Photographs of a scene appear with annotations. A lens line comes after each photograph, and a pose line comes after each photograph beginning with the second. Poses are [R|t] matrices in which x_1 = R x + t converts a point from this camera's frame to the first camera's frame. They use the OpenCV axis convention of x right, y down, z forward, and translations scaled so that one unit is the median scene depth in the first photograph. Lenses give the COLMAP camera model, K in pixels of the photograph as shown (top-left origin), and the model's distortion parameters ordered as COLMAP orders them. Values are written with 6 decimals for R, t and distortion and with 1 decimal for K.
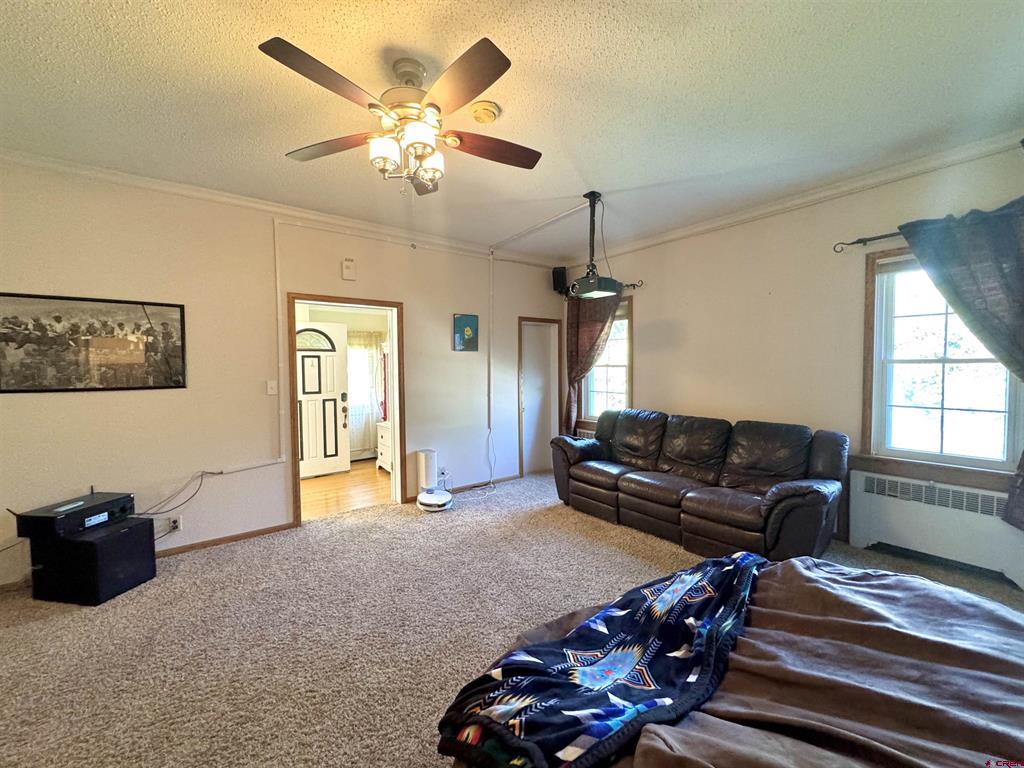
lens RADIAL K [[448.0, 0, 512.0], [0, 448.0, 384.0], [0, 0, 1]] dist [-0.000840, -0.000596]
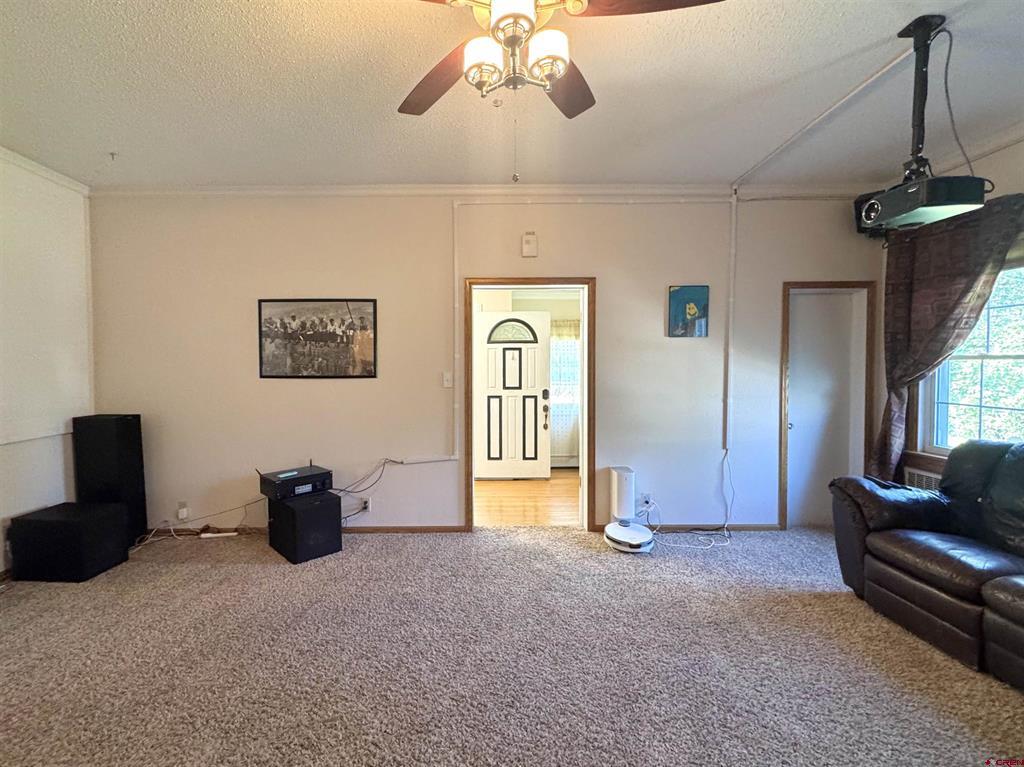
lens RADIAL K [[448.0, 0, 512.0], [0, 448.0, 383.5], [0, 0, 1]] dist [-0.000840, -0.000596]
pose [[0.776573, 0.025885, -0.629495, 0.140923], [-0.029469, 0.999554, 0.004749, 0.005858], [0.629338, 0.014863, 0.776990, 0.290408]]
